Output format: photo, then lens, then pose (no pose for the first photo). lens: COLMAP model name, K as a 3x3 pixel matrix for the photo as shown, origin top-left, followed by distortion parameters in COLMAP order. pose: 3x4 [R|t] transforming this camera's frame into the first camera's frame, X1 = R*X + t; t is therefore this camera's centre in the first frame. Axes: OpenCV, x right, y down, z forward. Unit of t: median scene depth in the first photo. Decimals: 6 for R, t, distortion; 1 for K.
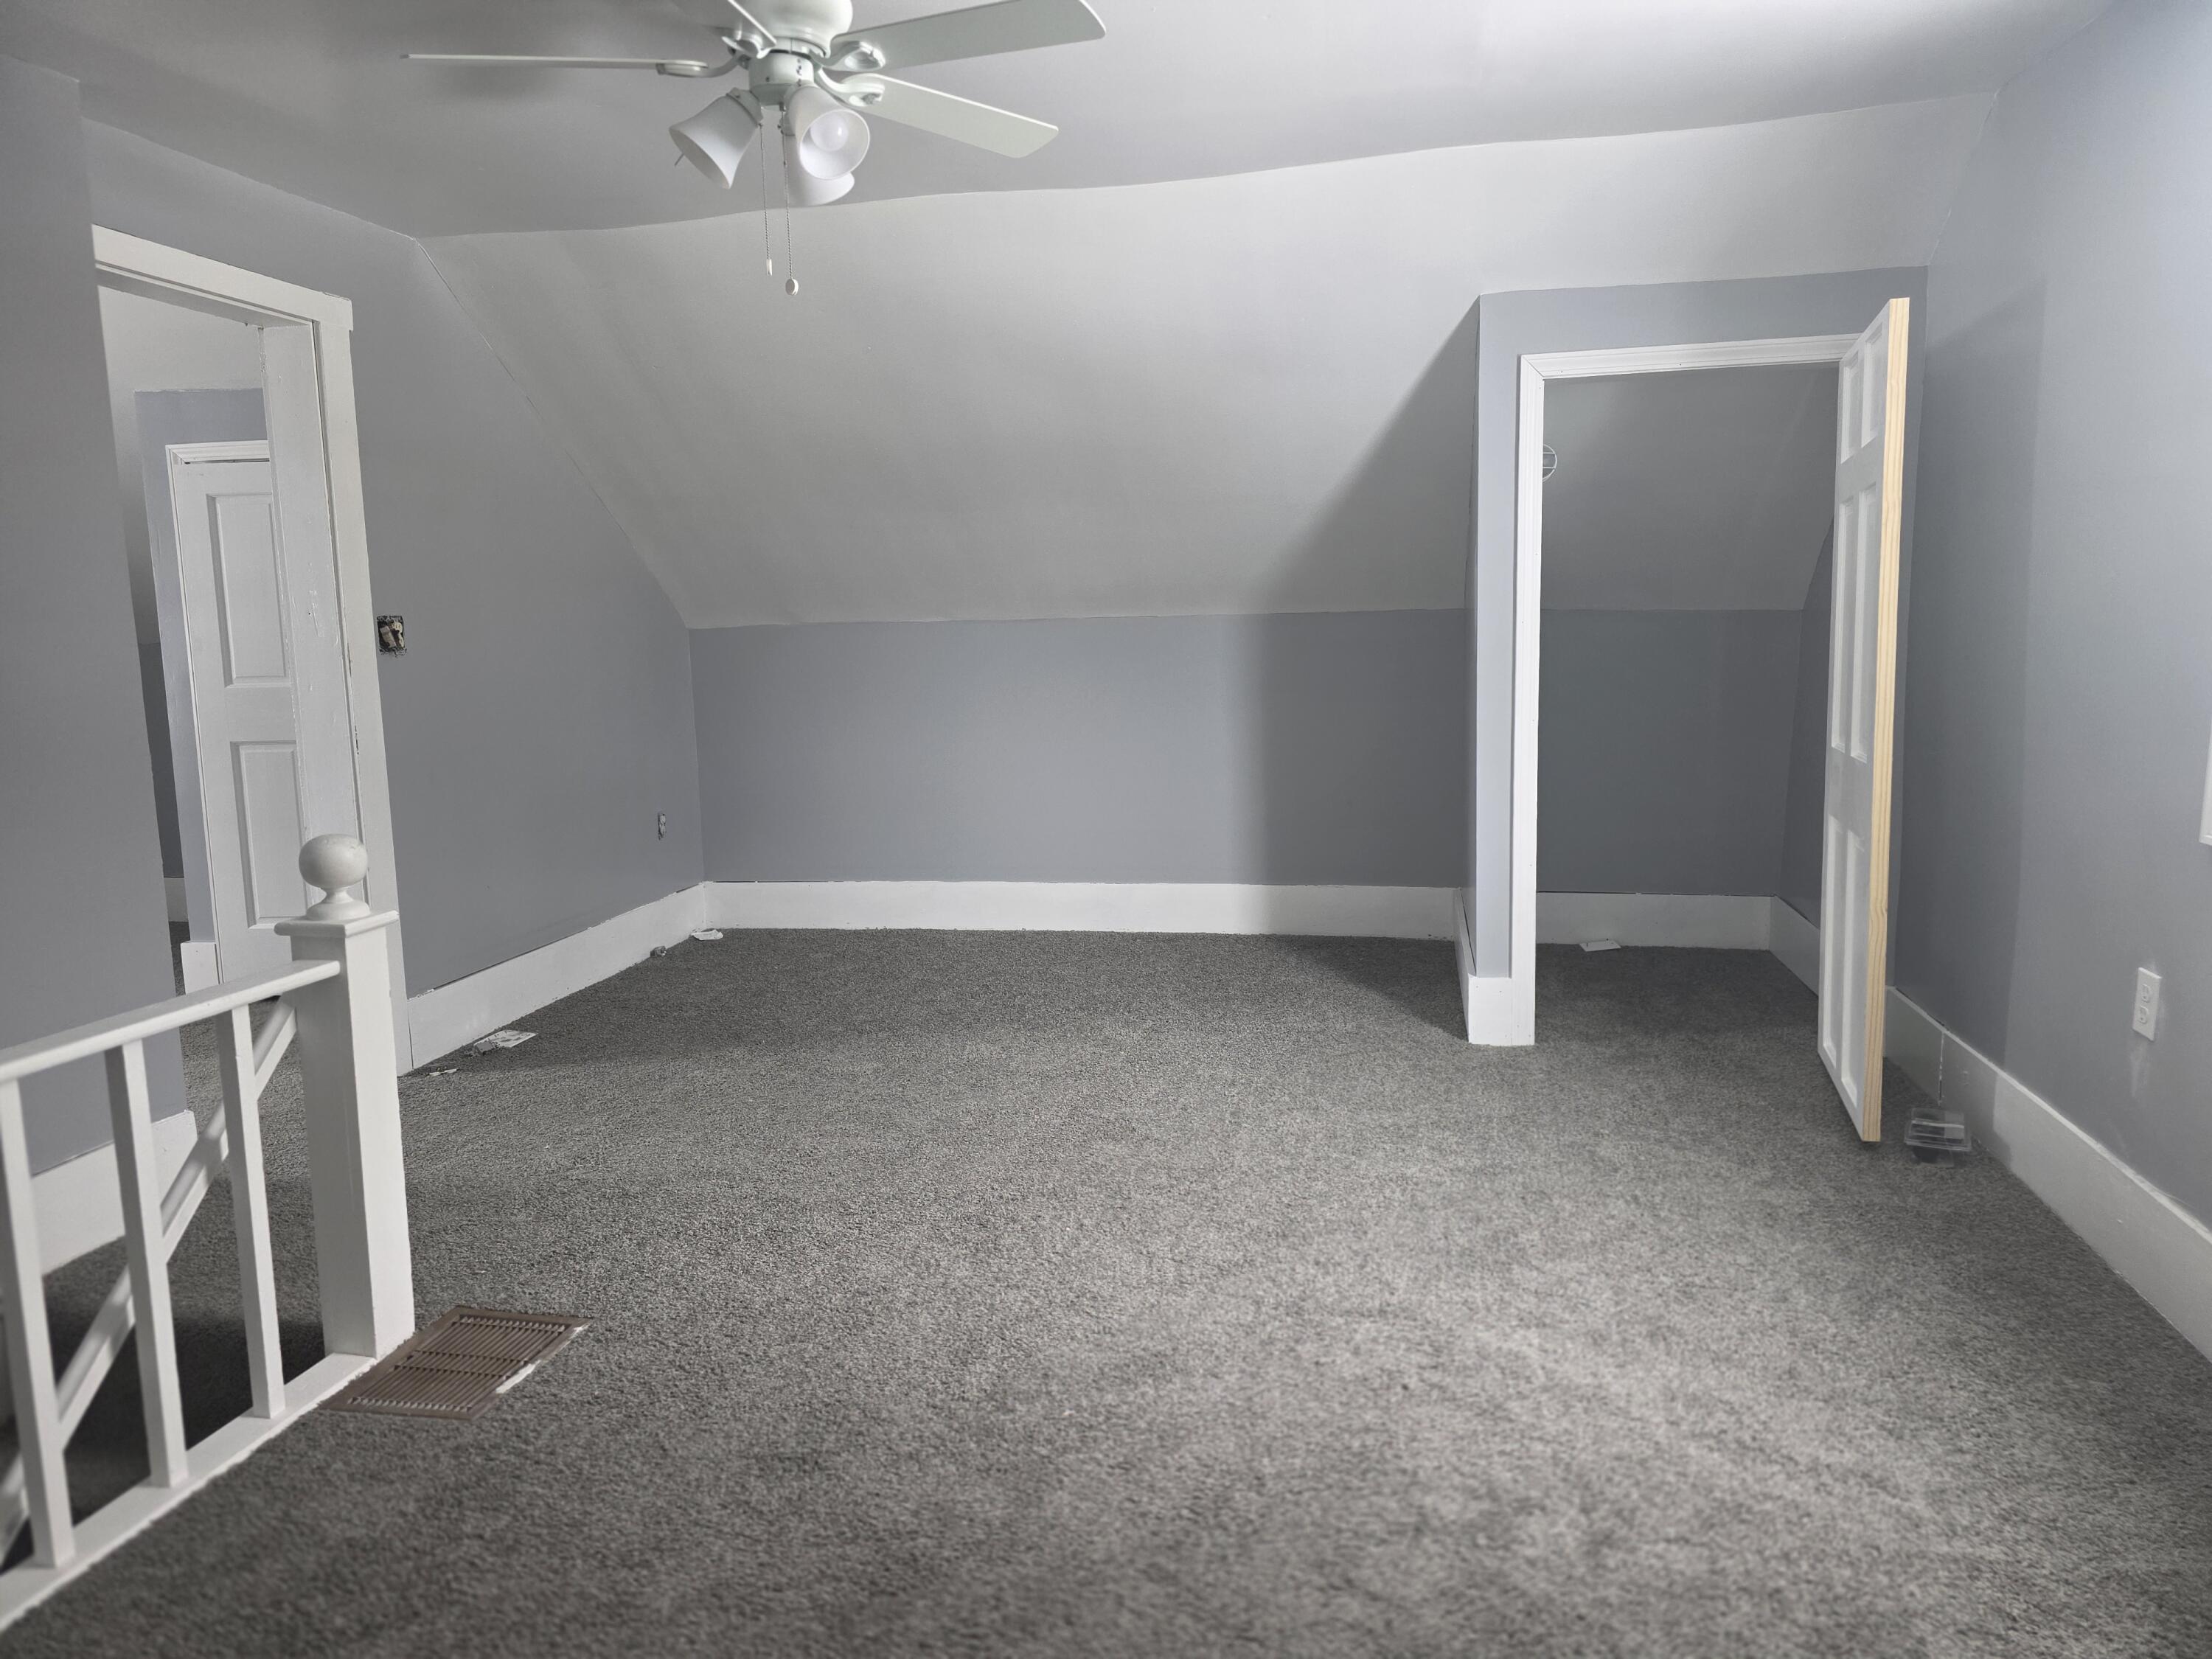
lens RADIAL K [[1486.3, 0, 1105.7], [0, 1486.3, 826.4], [0, 0, 1]] dist [0.044931, -0.016016]
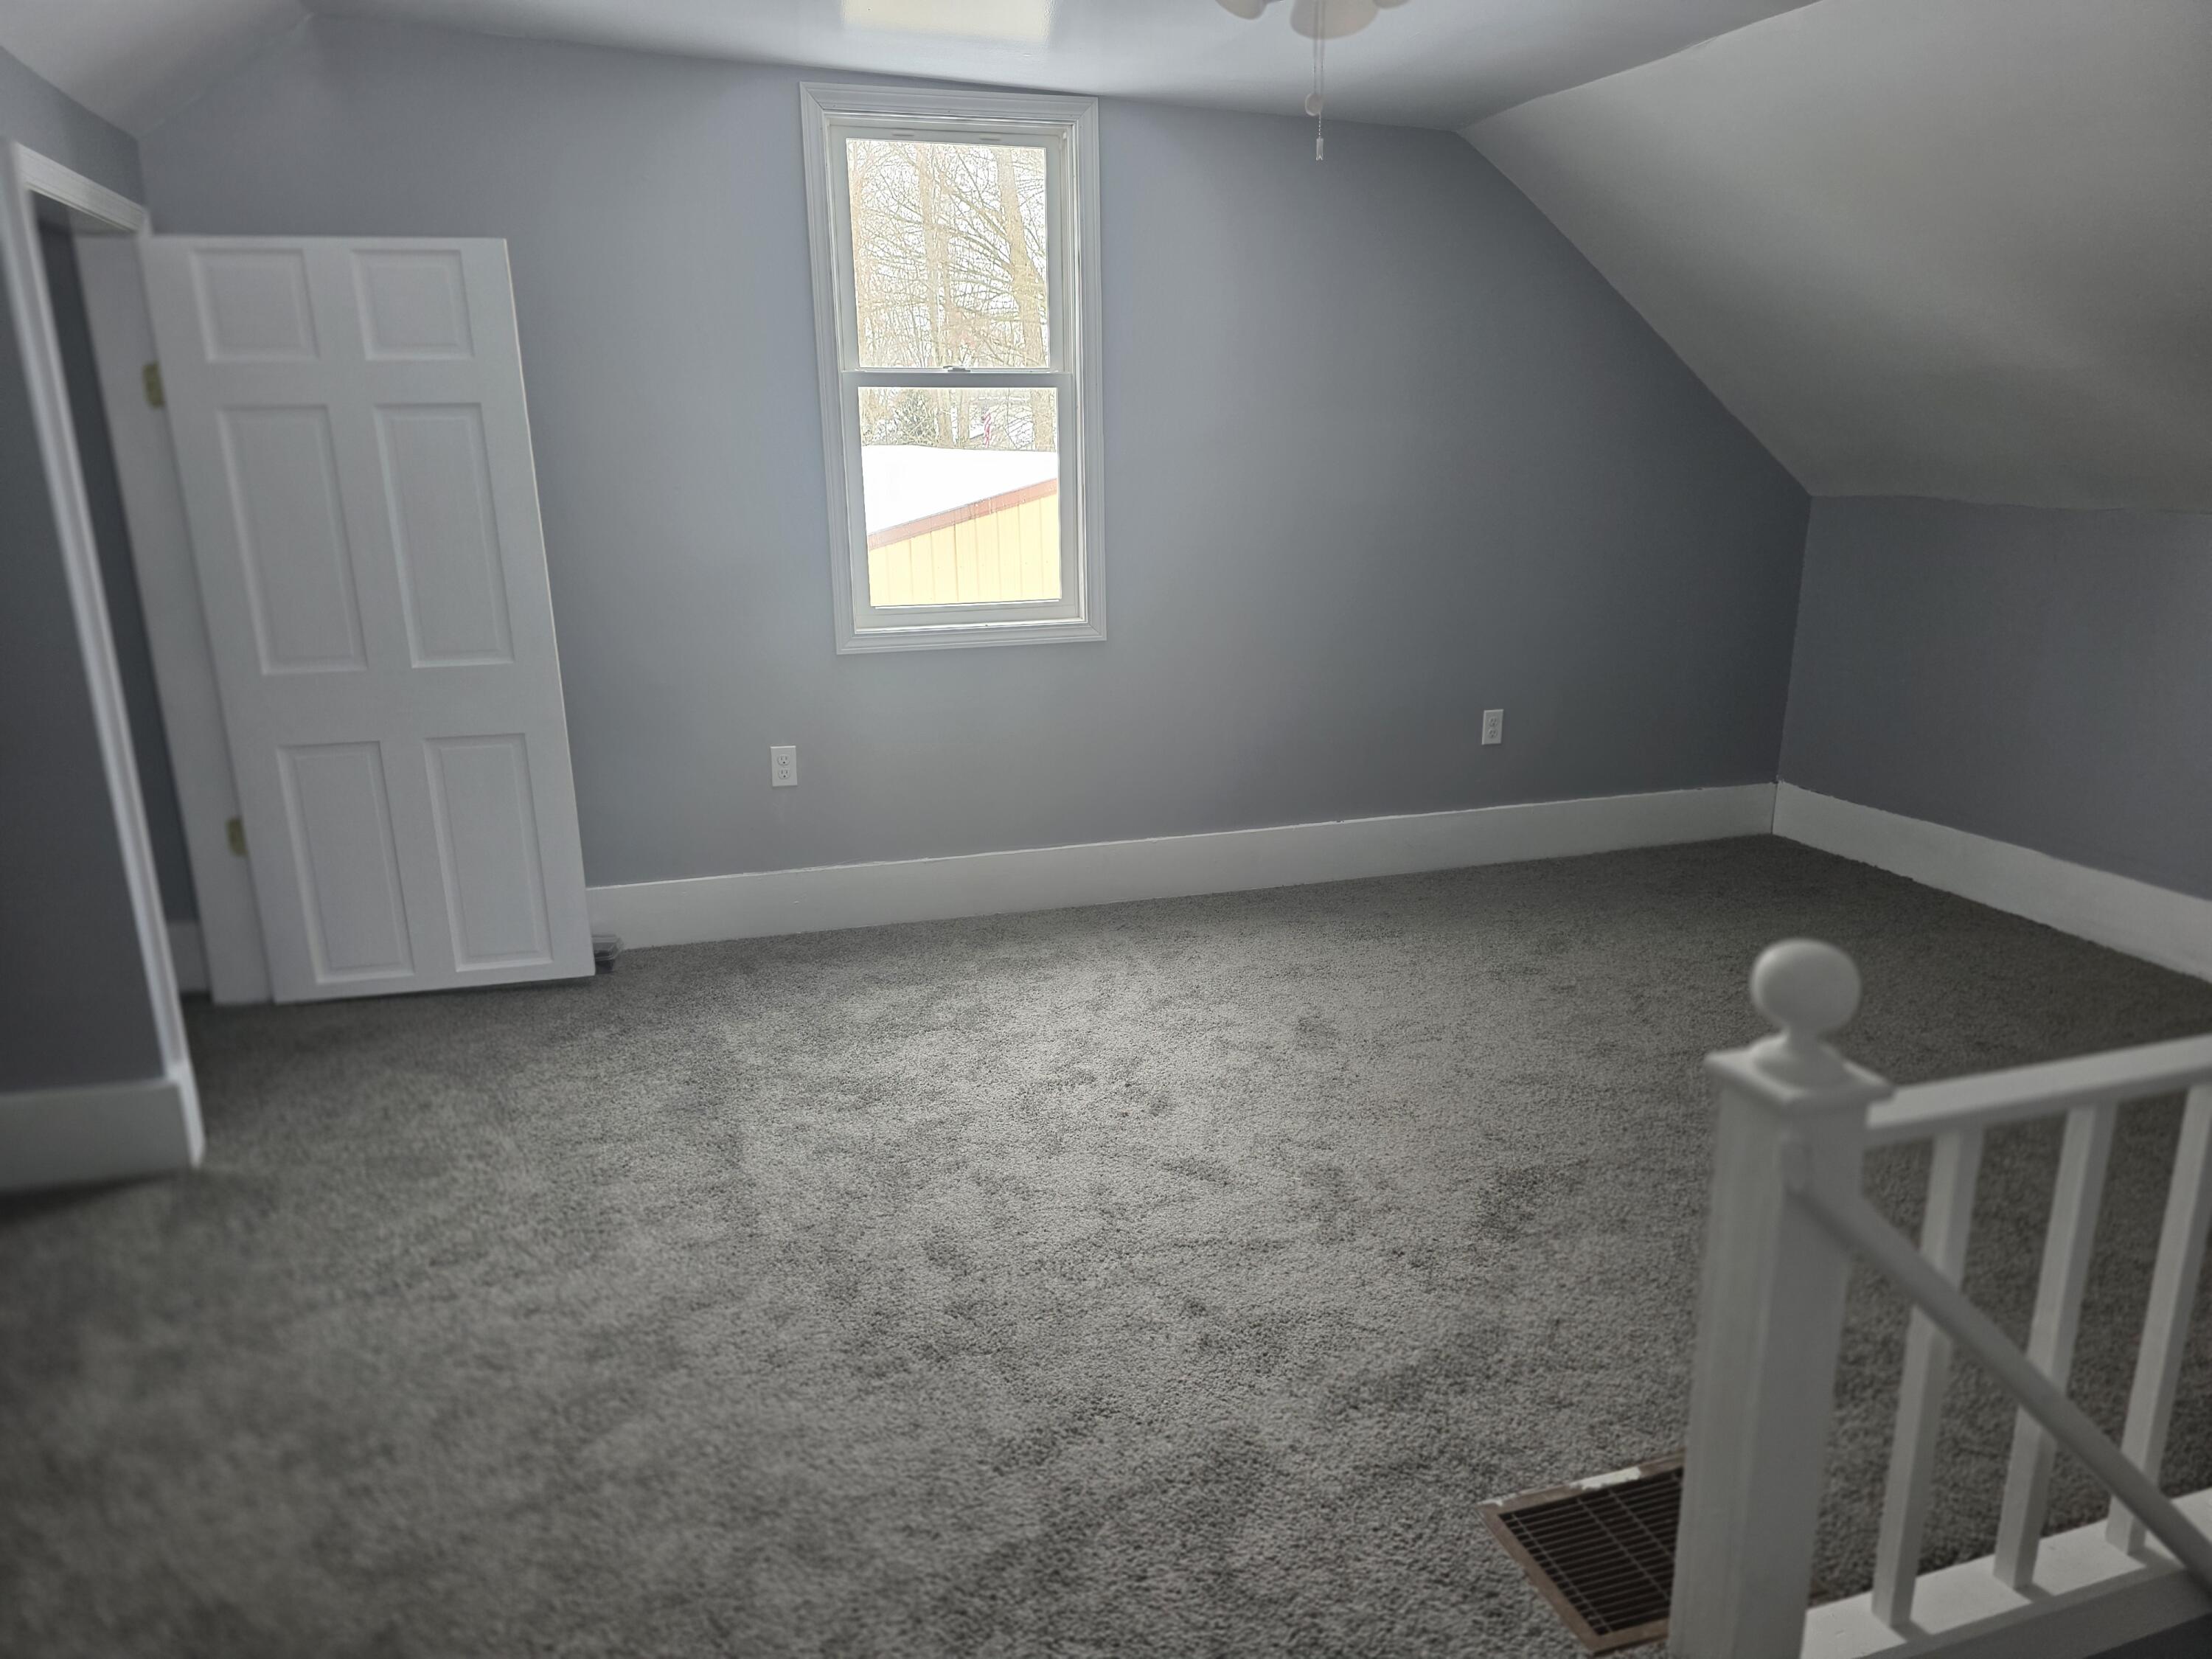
lens RADIAL K [[1486.3, 0, 1120.6], [0, 1486.3, 840.1], [0, 0, 1]] dist [0.044931, -0.016016]
pose [[-0.519863, -0.199222, 0.830694, -0.944540], [0.131316, 0.942231, 0.308151, -0.283947], [-0.844096, 0.269280, -0.463670, 1.655793]]
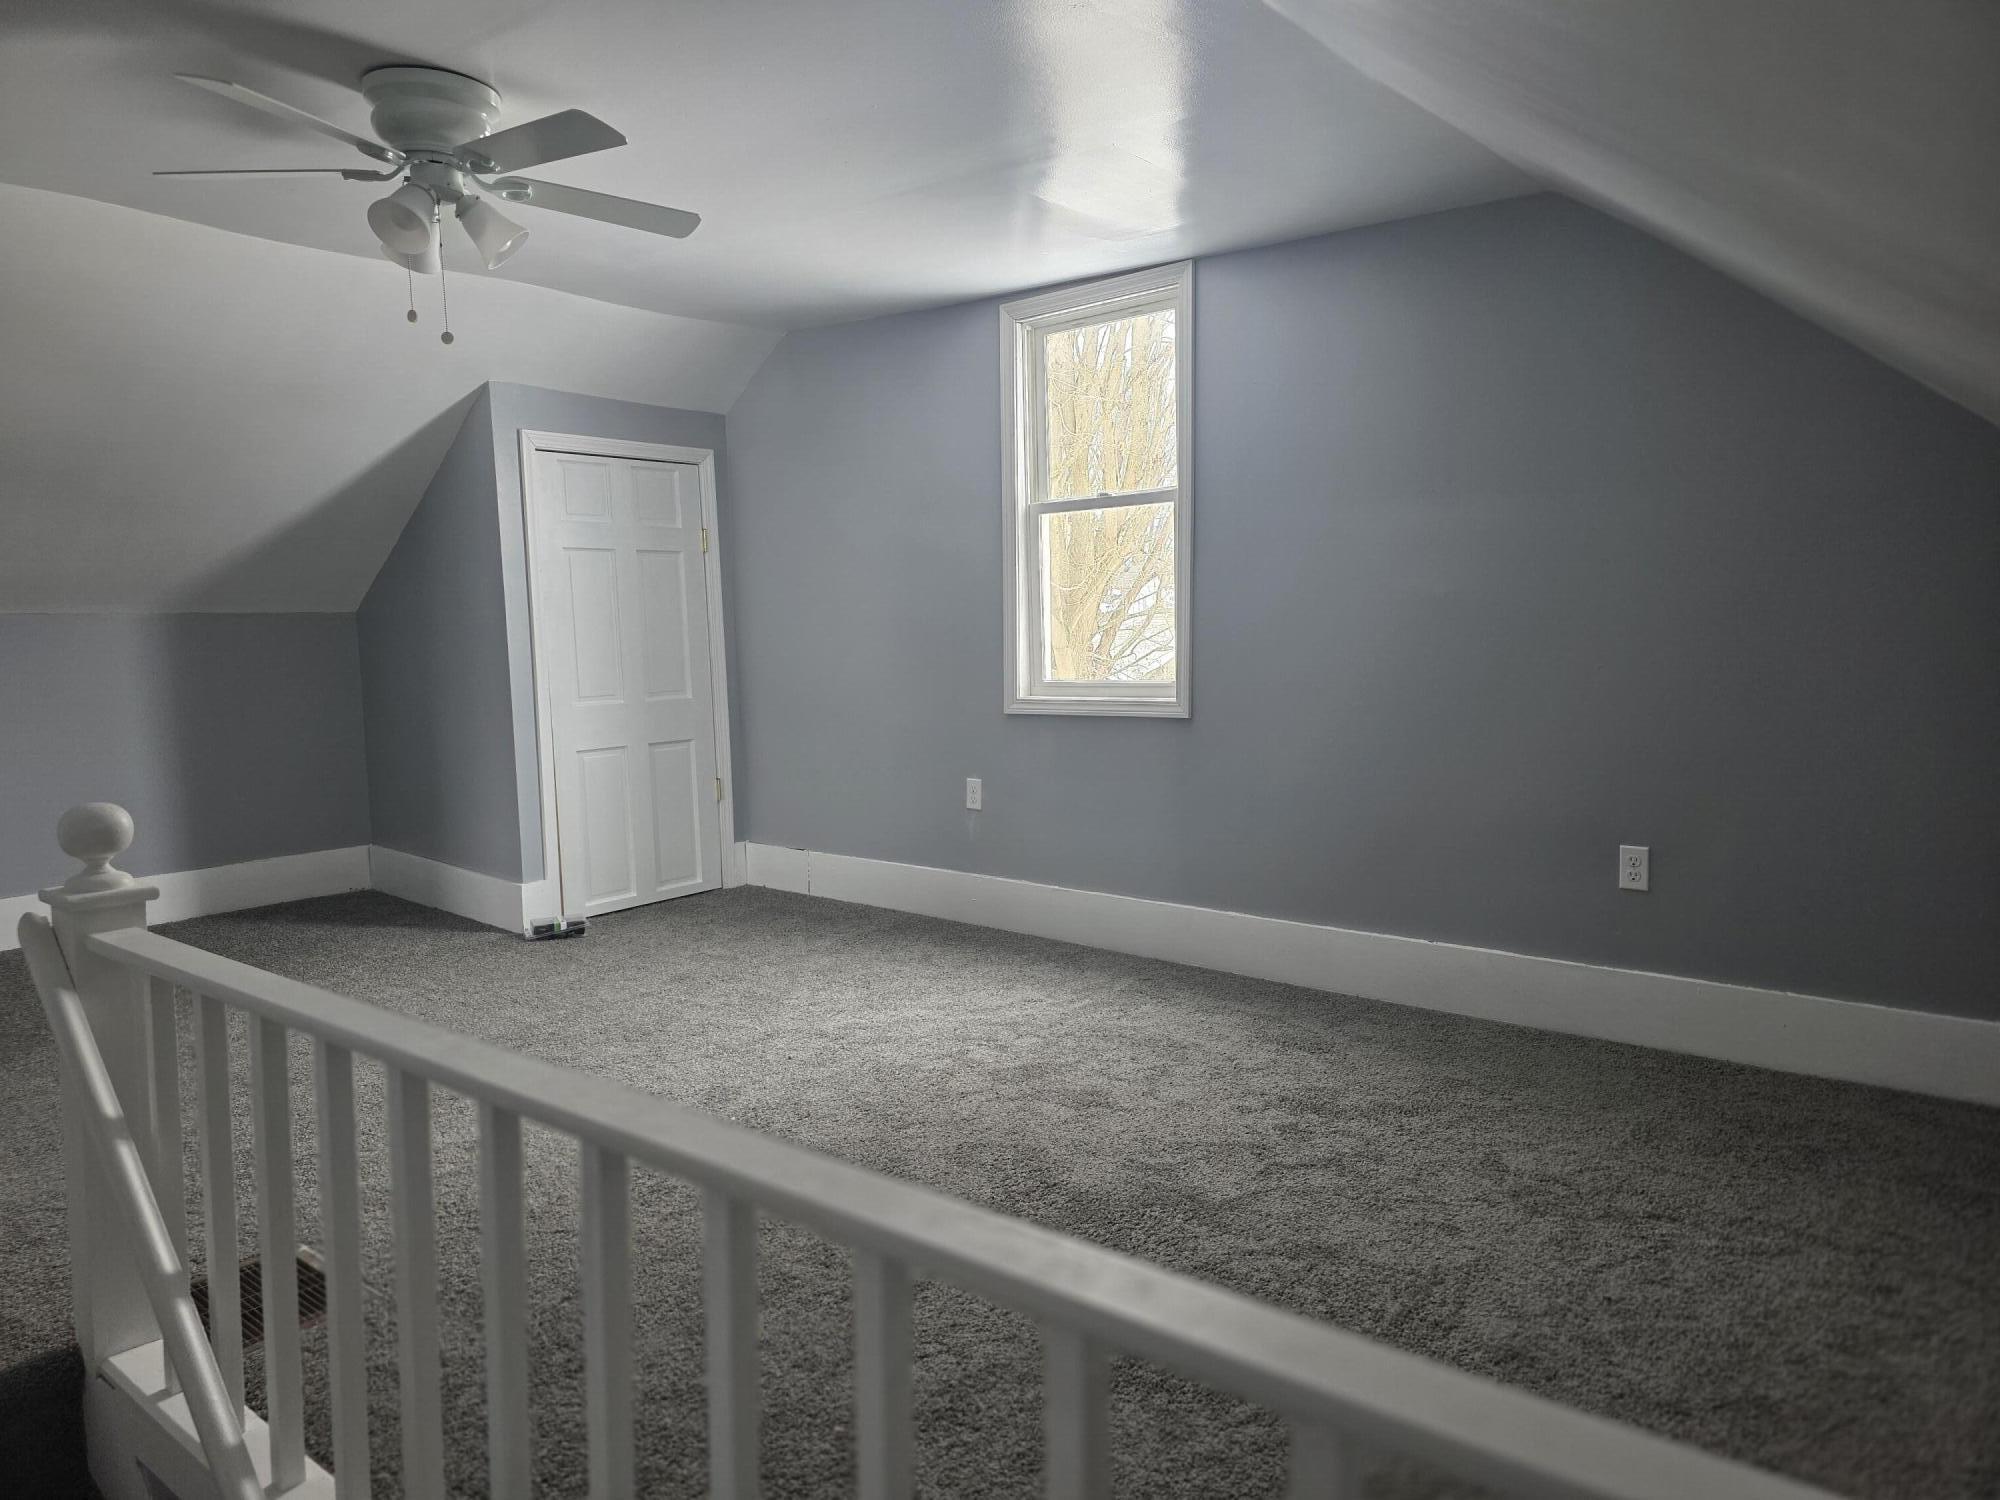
lens RADIAL K [[1343.9, 0, 1001.8], [0, 1343.9, 746.0], [0, 0, 1]] dist [0.044931, -0.016016]
pose [[0.461441, -0.069416, 0.884451, -1.103272], [0.131379, 0.991289, 0.009257, 0.042334], [-0.877389, 0.111927, 0.466541, 0.081838]]
